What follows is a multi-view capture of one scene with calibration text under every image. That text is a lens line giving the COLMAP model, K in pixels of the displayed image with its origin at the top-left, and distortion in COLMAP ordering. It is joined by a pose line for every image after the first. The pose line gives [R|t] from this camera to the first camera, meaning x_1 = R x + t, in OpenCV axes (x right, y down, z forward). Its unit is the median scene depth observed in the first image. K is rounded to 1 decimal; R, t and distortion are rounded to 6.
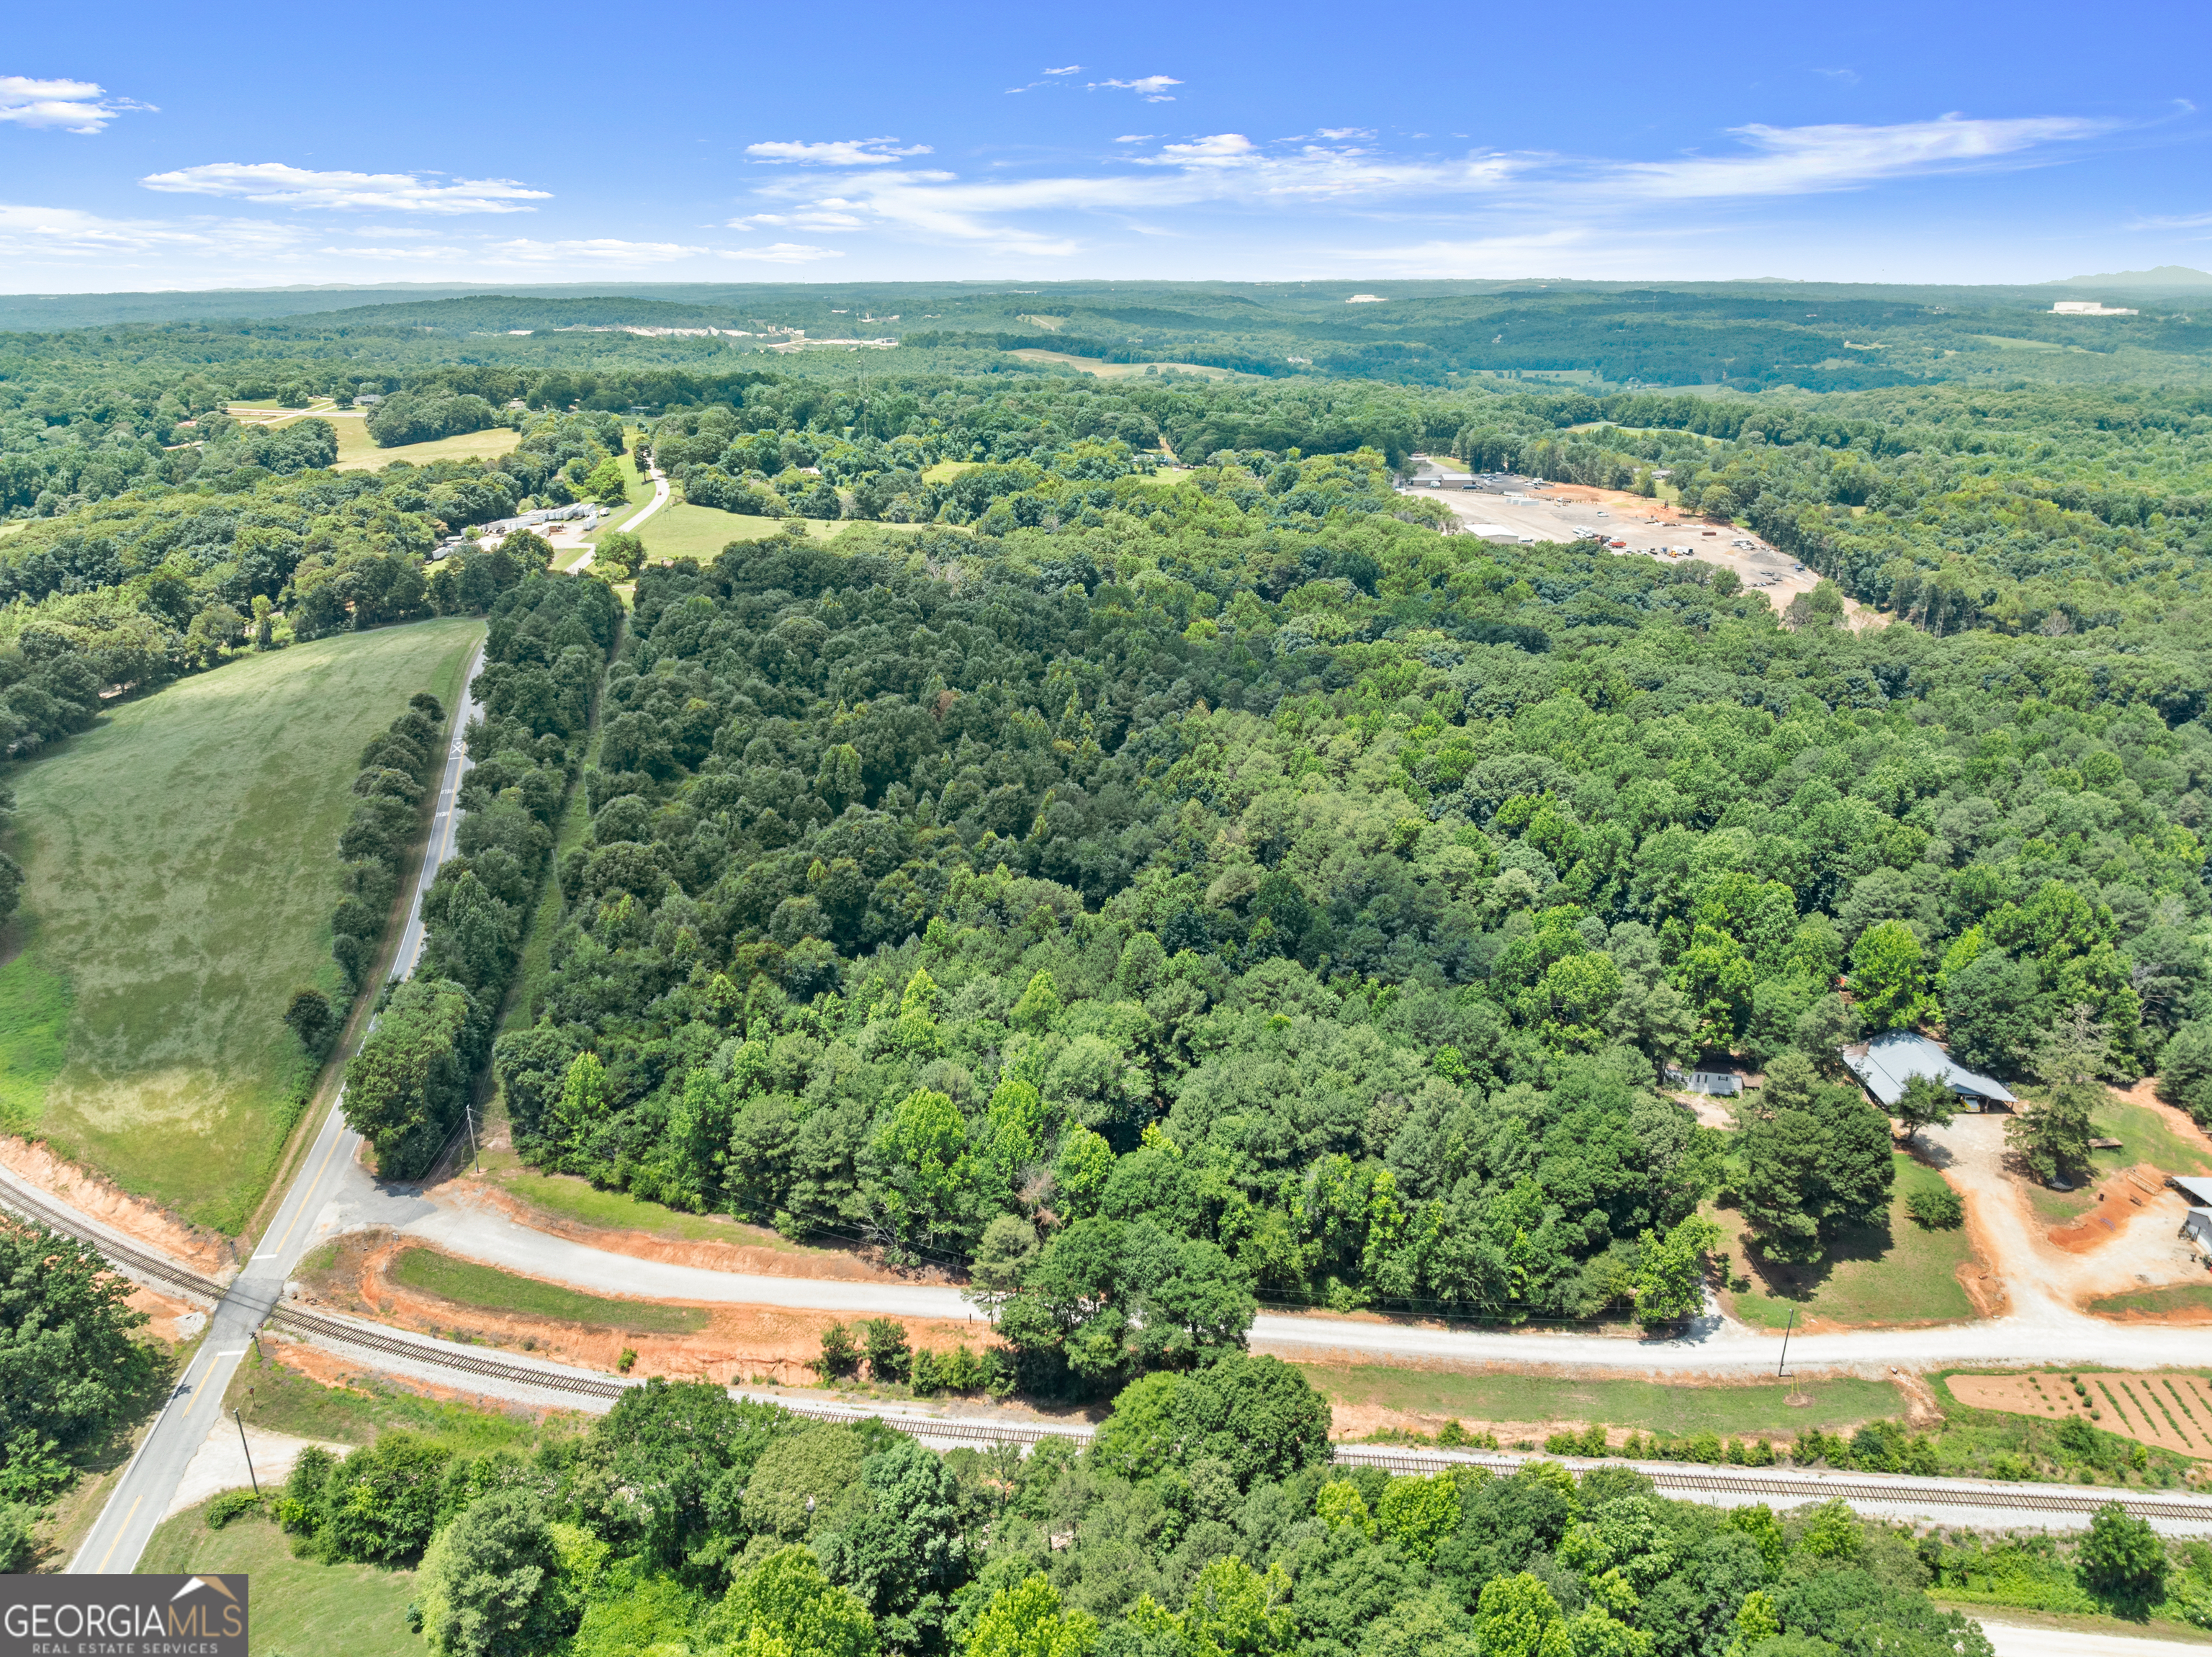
lens RADIAL K [[1576.7, 0, 1106.0], [0, 1576.7, 828.5], [0, 0, 1]] dist [-0.042031, -0.002042]
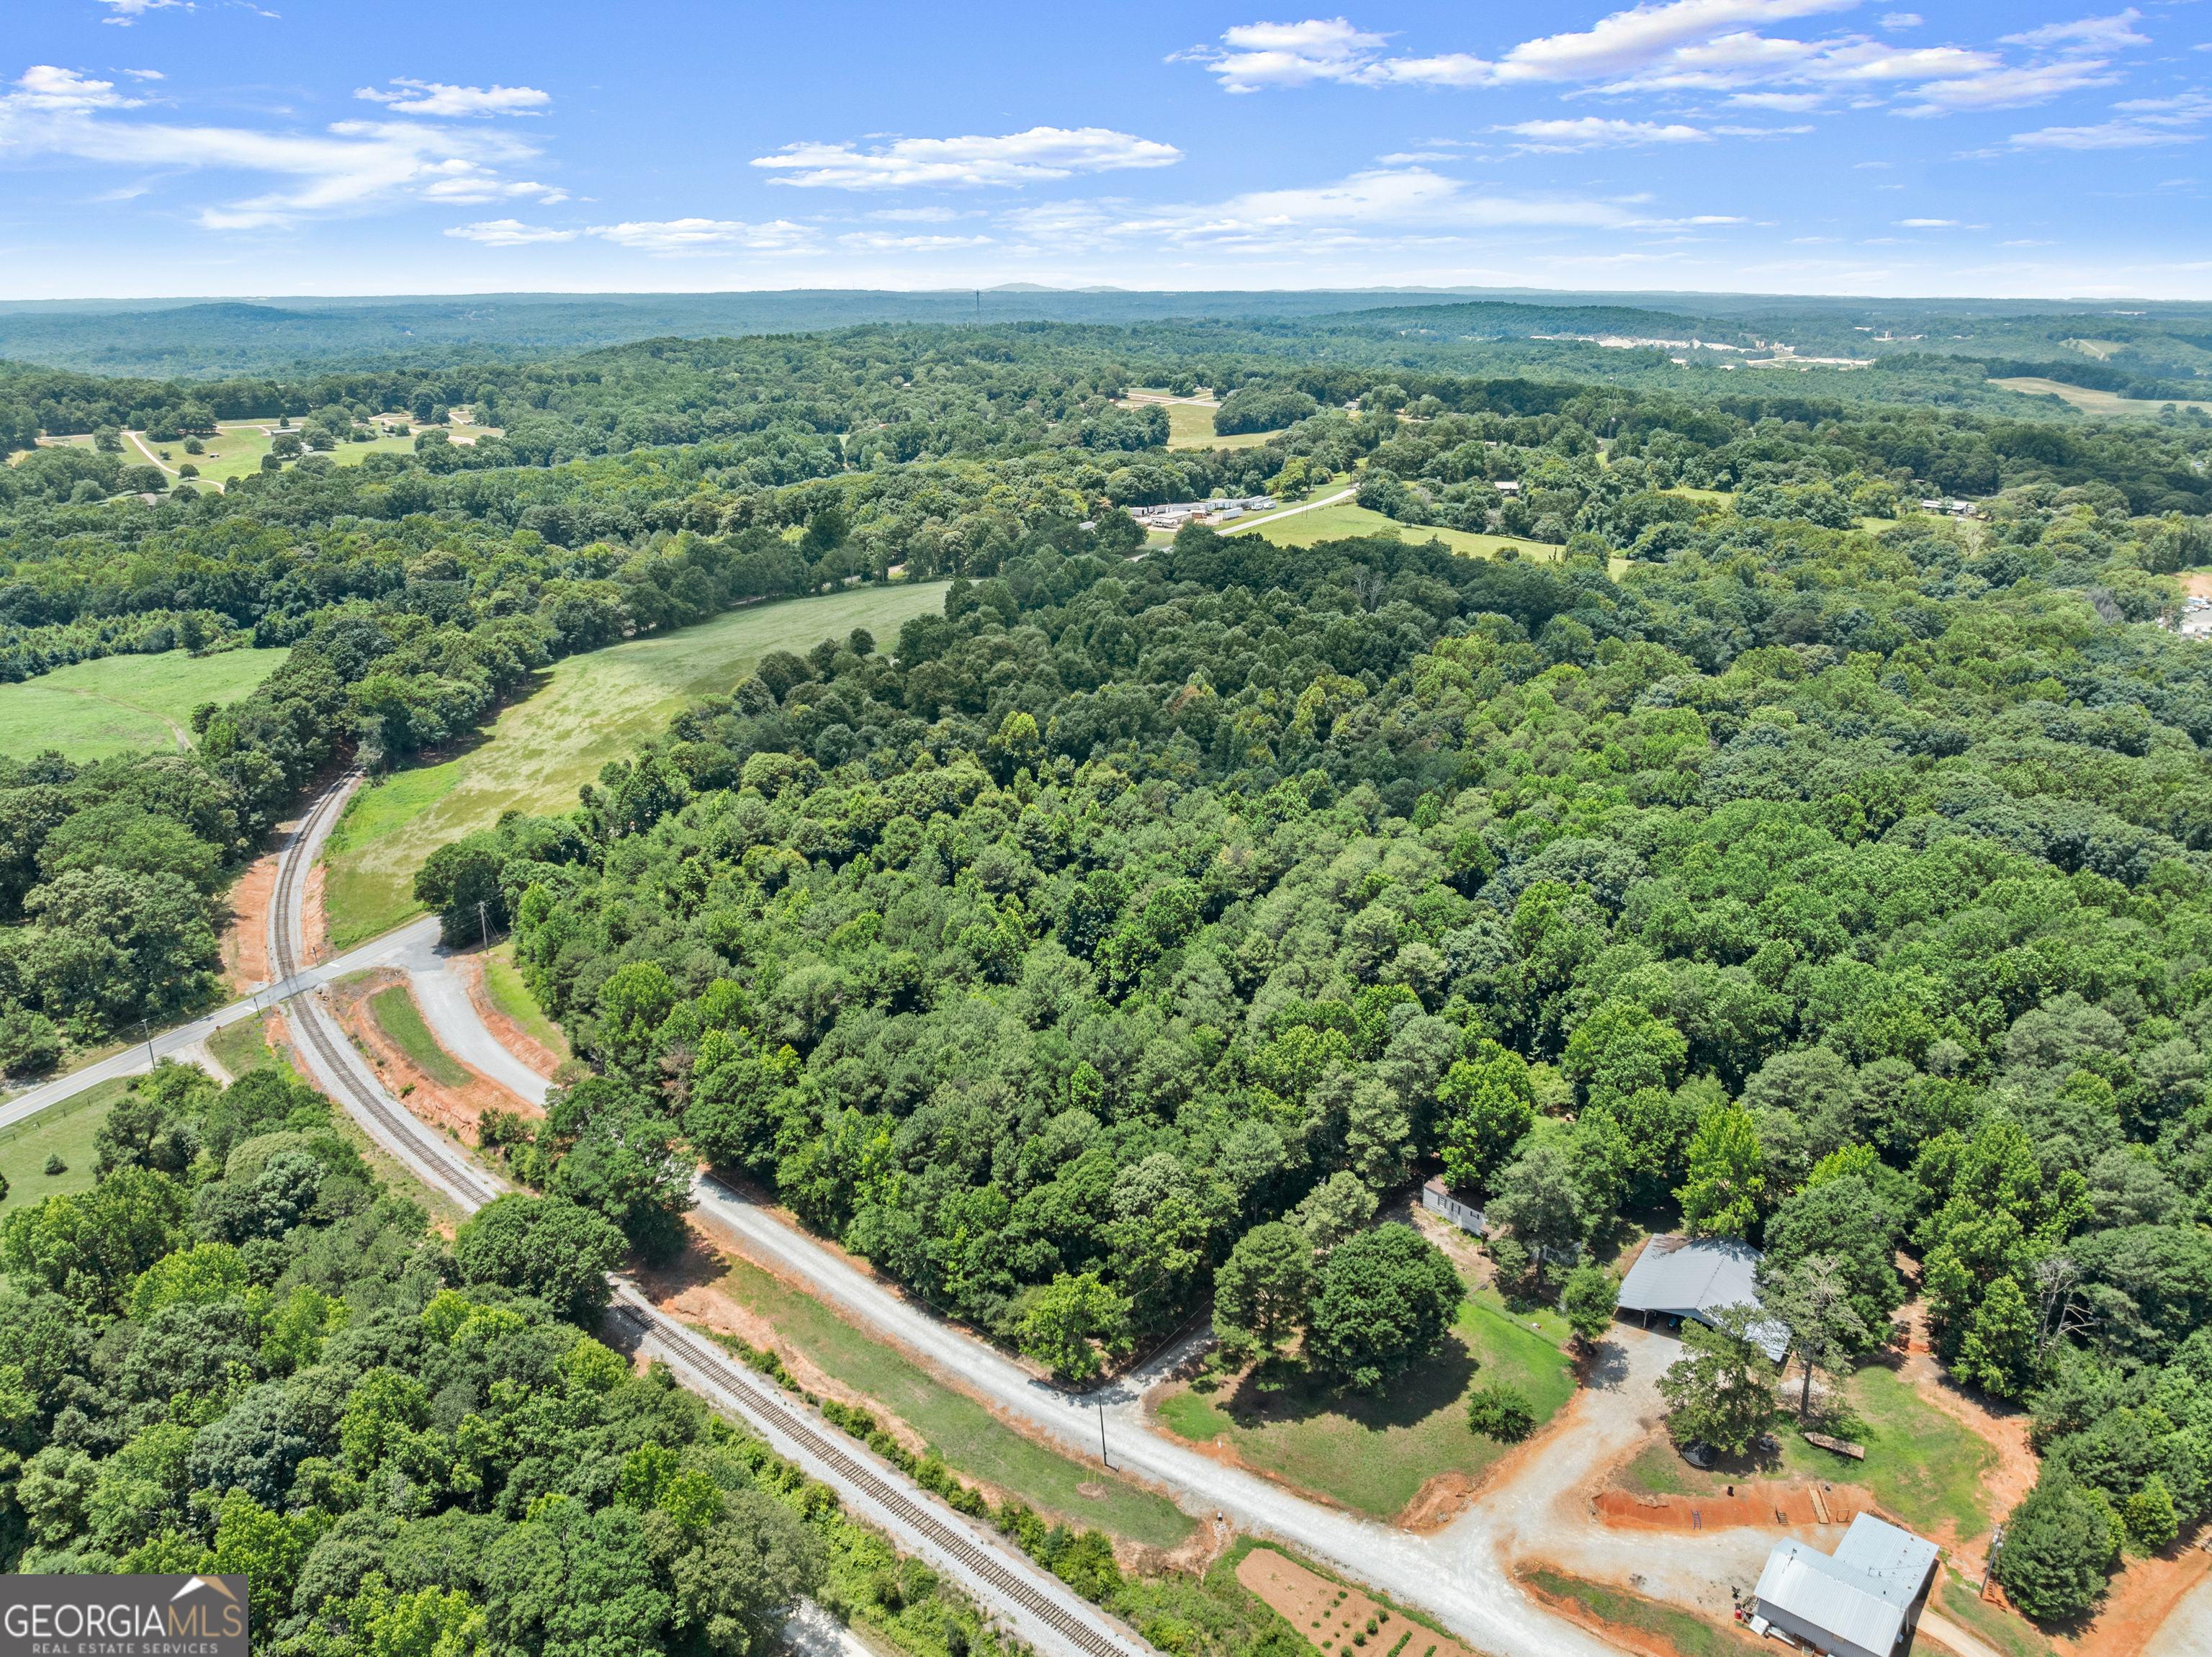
lens RADIAL K [[1603.2, 0, 1104.0], [0, 1603.2, 818.2], [0, 0, 1]] dist [-0.042140, 0.004482]
pose [[0.805533, 0.189044, -0.561586, 0.852701], [-0.197791, 0.979169, 0.045905, -0.070490], [0.558566, 0.074099, 0.826144, 0.167299]]
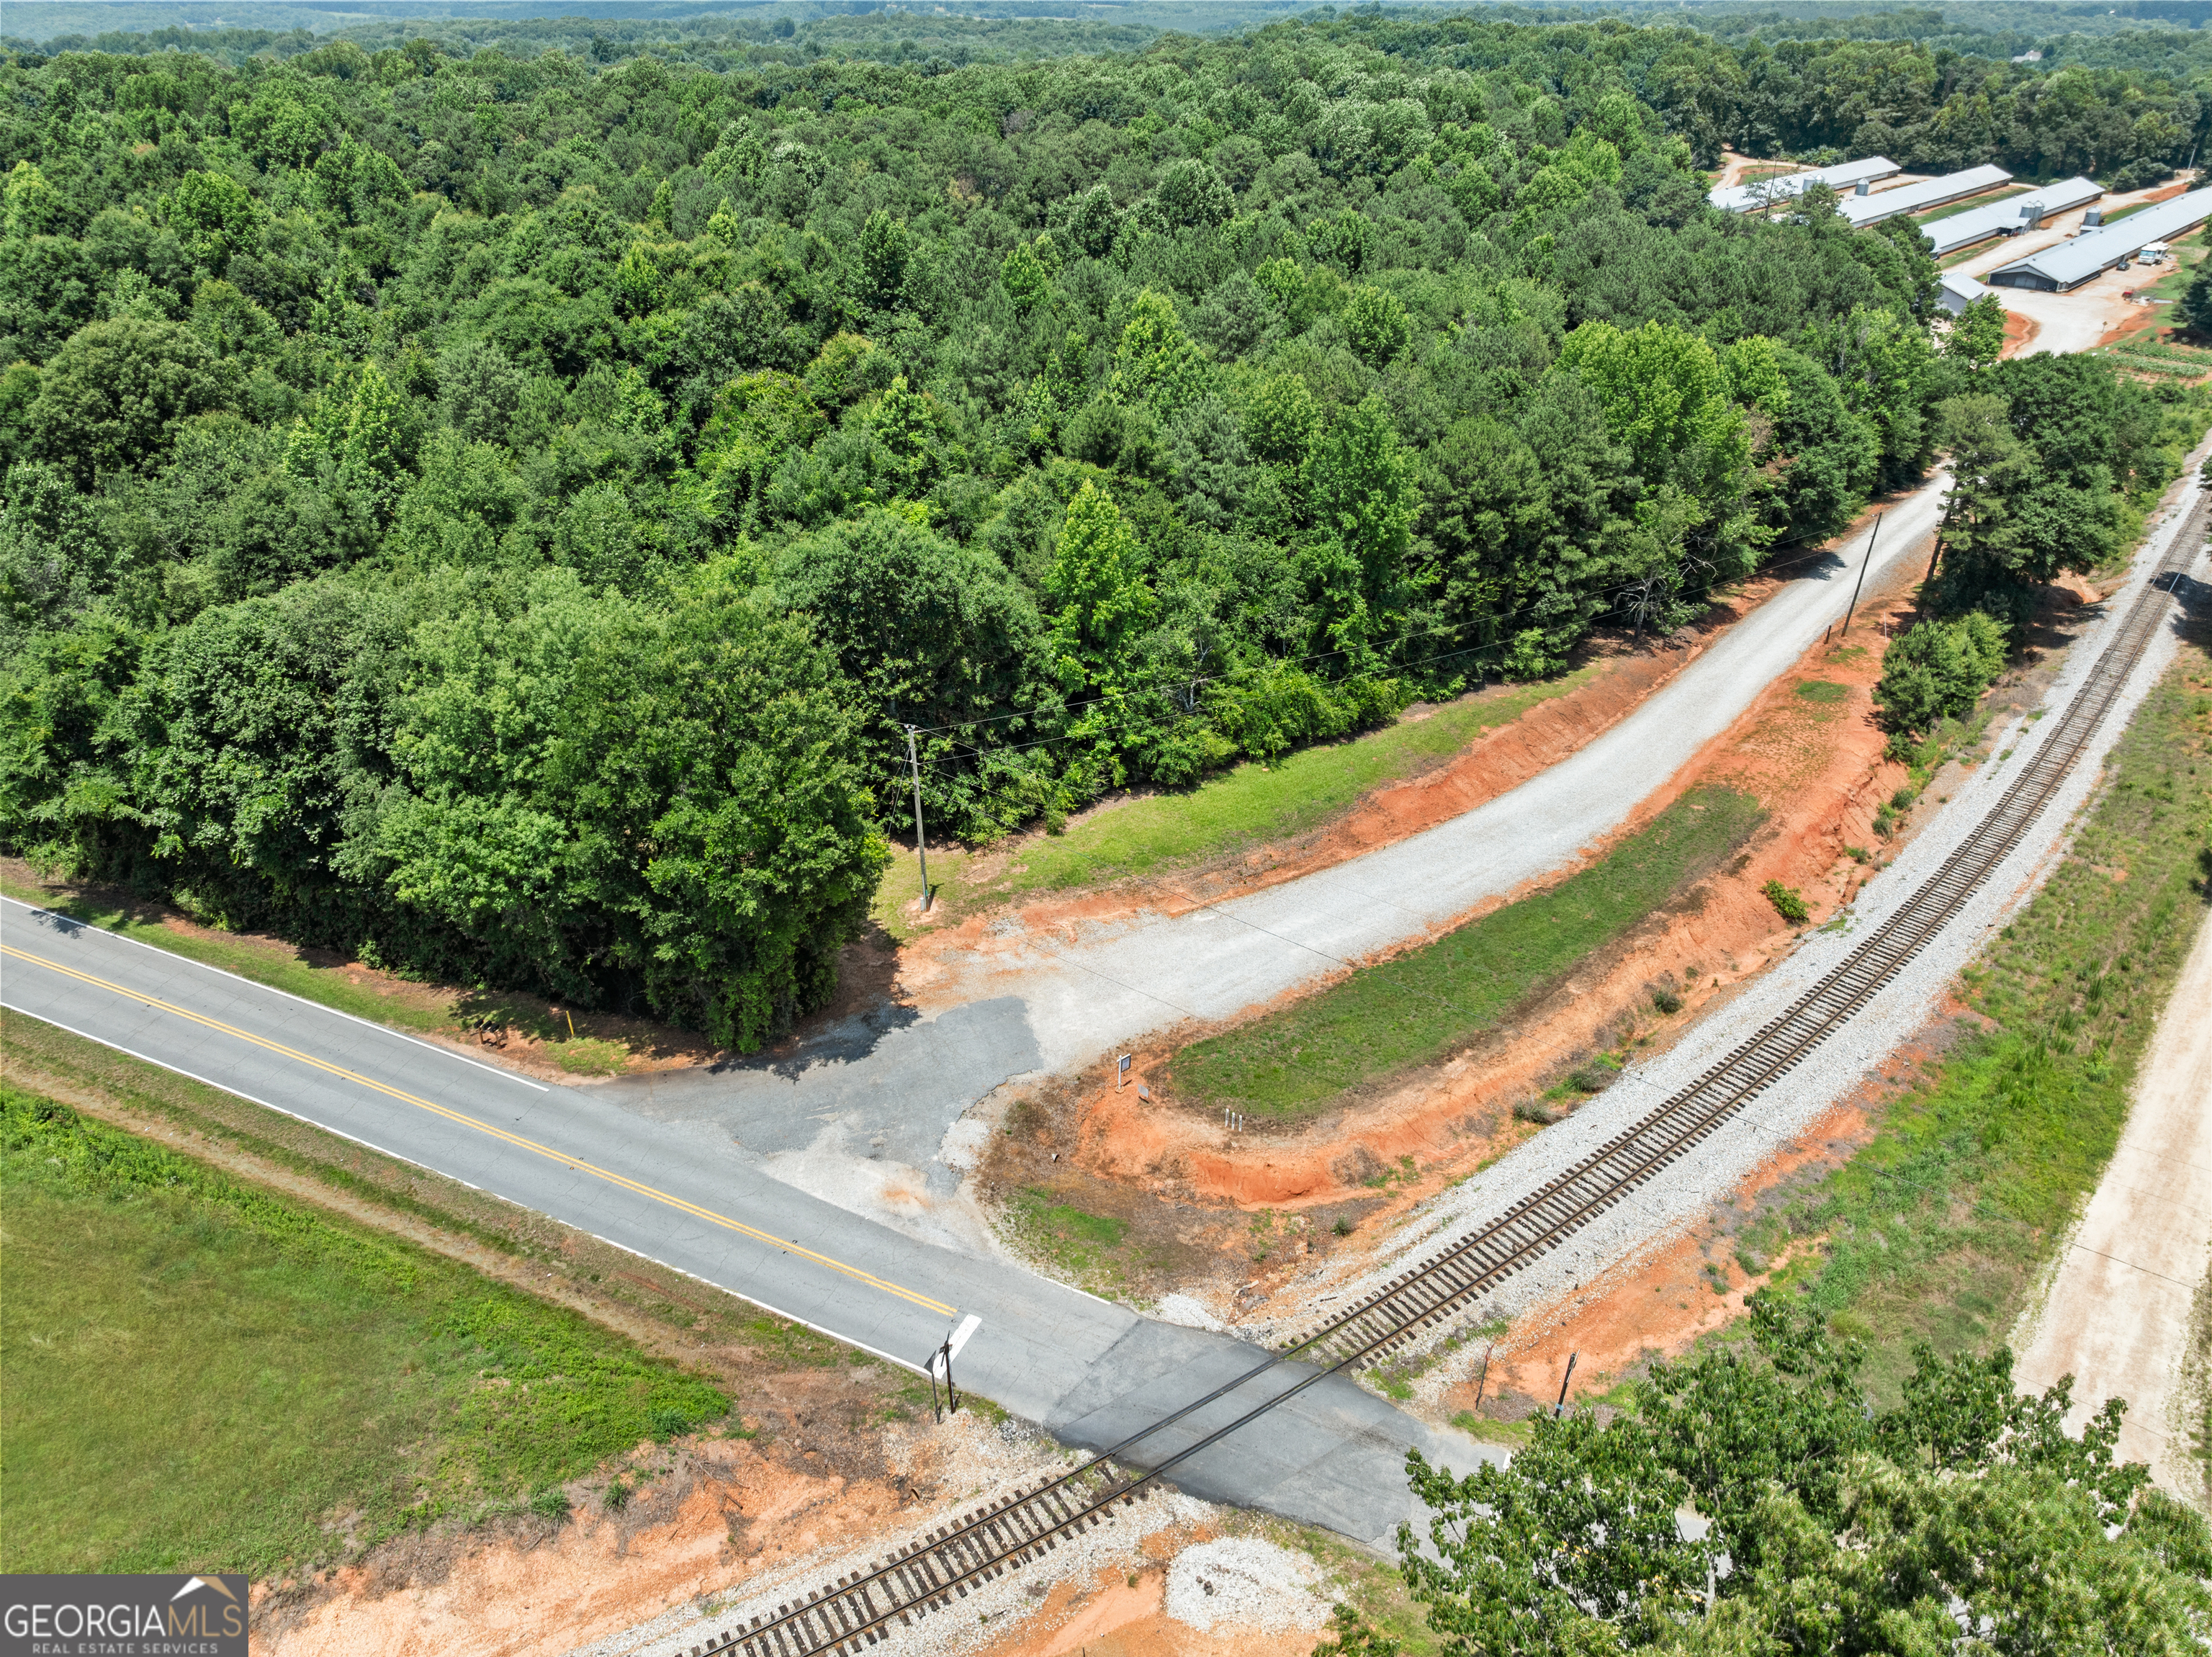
lens RADIAL K [[1552.6, 0, 1117.1], [0, 1552.6, 822.7], [0, 0, 1]] dist [-0.036731, 0.002520]
pose [[0.560953, -0.399341, 0.725161, -0.697449], [0.278399, 0.915941, 0.289044, 0.118384], [-0.779632, 0.039744, 0.624976, 0.806654]]
